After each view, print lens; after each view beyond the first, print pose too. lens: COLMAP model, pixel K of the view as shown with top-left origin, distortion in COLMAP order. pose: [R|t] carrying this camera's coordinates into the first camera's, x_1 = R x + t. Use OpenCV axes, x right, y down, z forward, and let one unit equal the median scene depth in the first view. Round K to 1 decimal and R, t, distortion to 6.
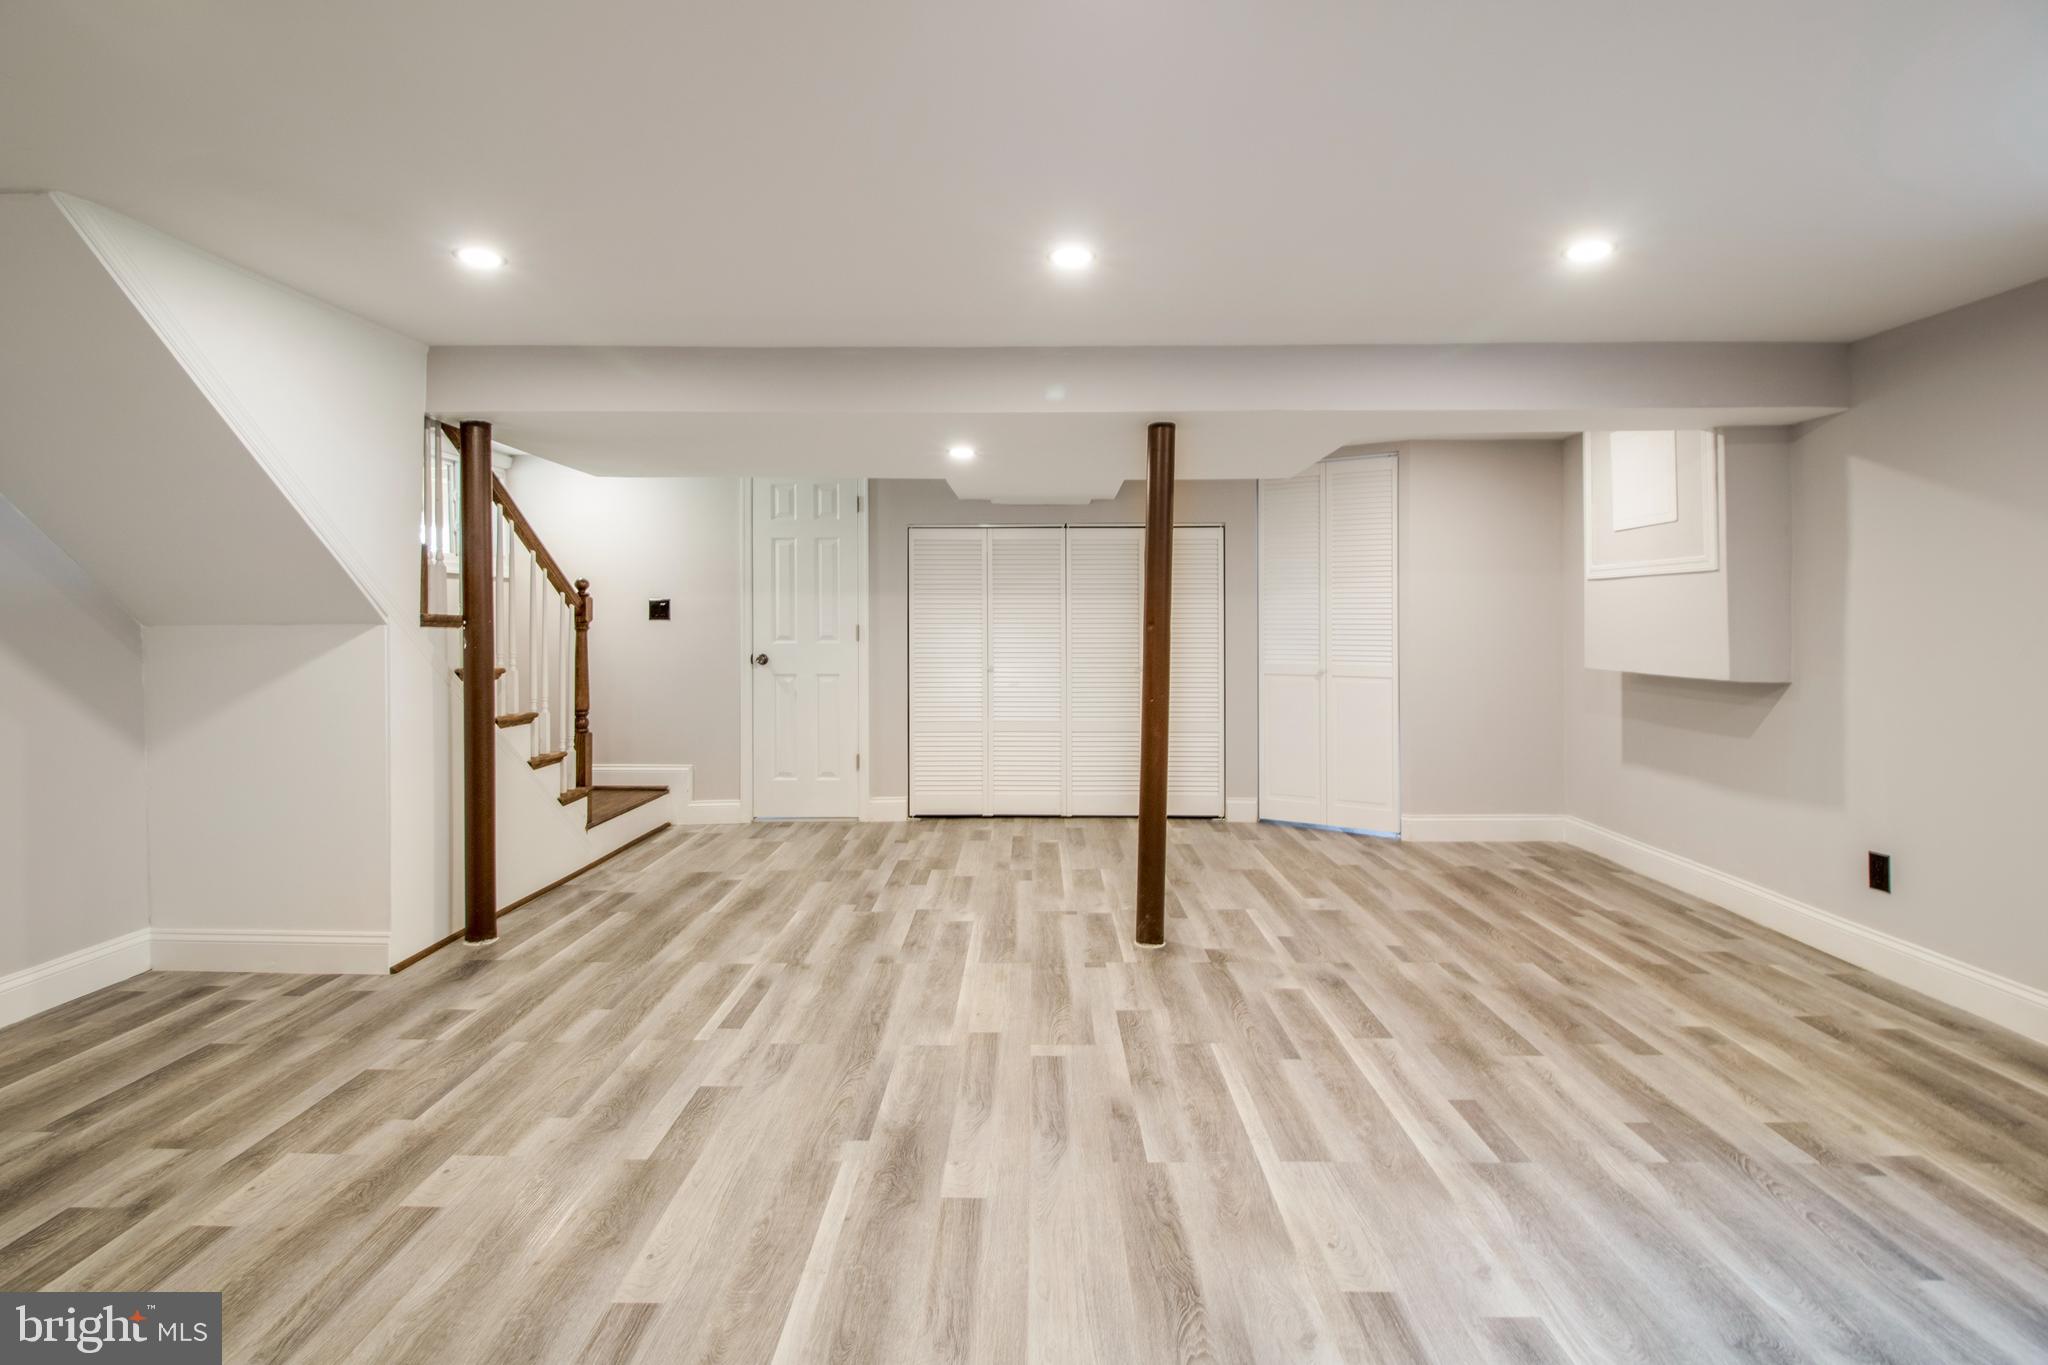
lens RADIAL K [[946.2, 0, 1022.4], [0, 946.2, 640.8], [0, 0, 1]] dist [0.016102, -0.011472]
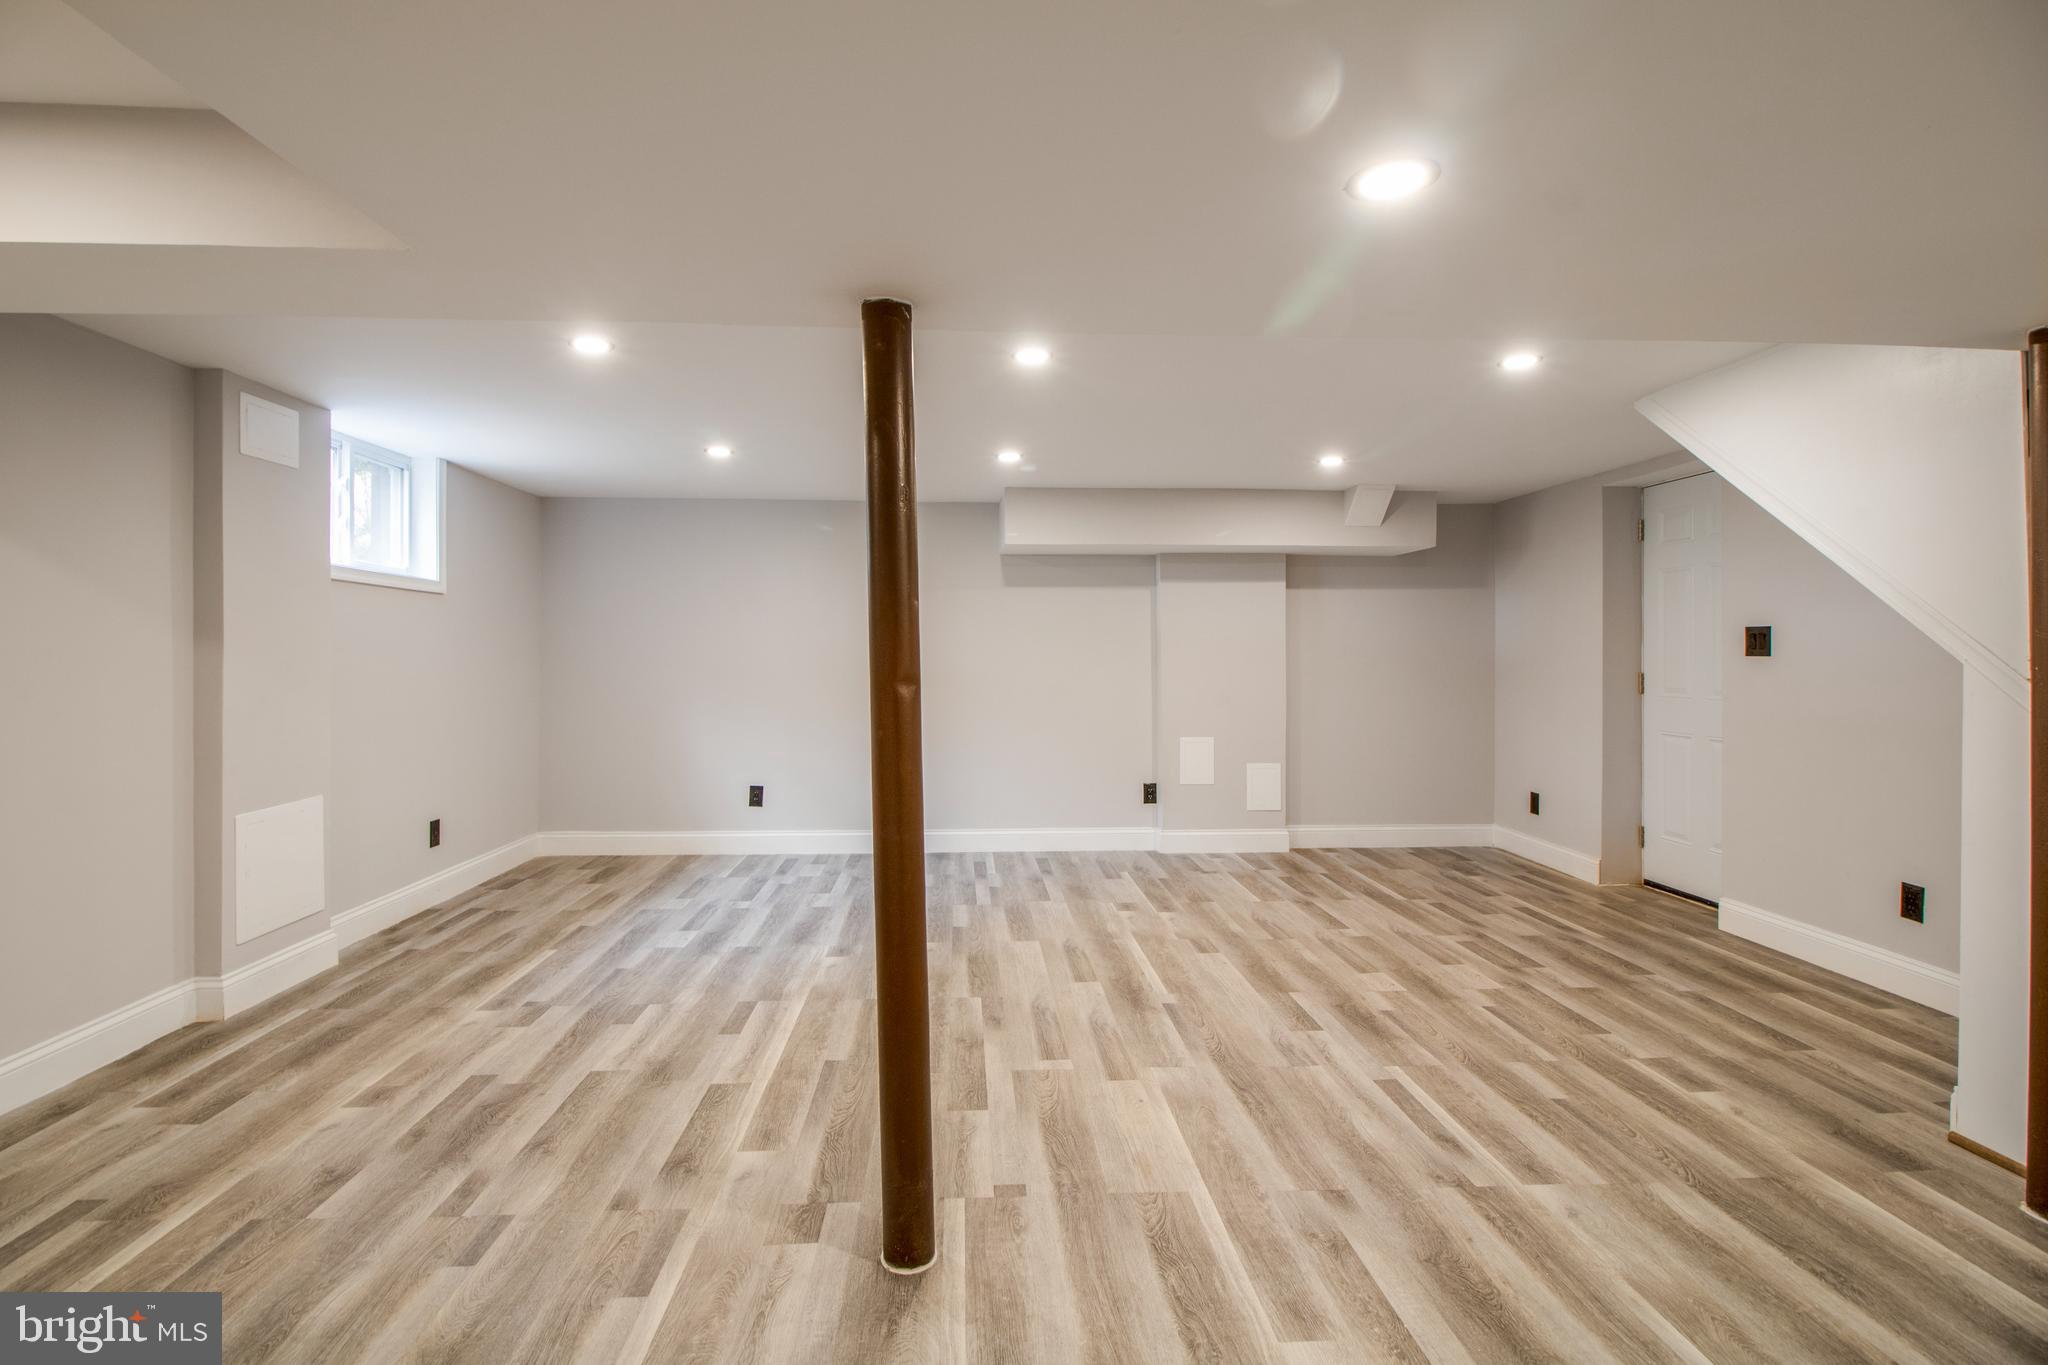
lens RADIAL K [[946.2, 0, 1022.4], [0, 946.2, 640.8], [0, 0, 1]] dist [0.016102, -0.011472]
pose [[-0.996800, -0.003055, -0.079880, 0.151192], [-0.003703, 0.999961, 0.007969, -0.054010], [0.079852, 0.008239, -0.996773, 2.050760]]
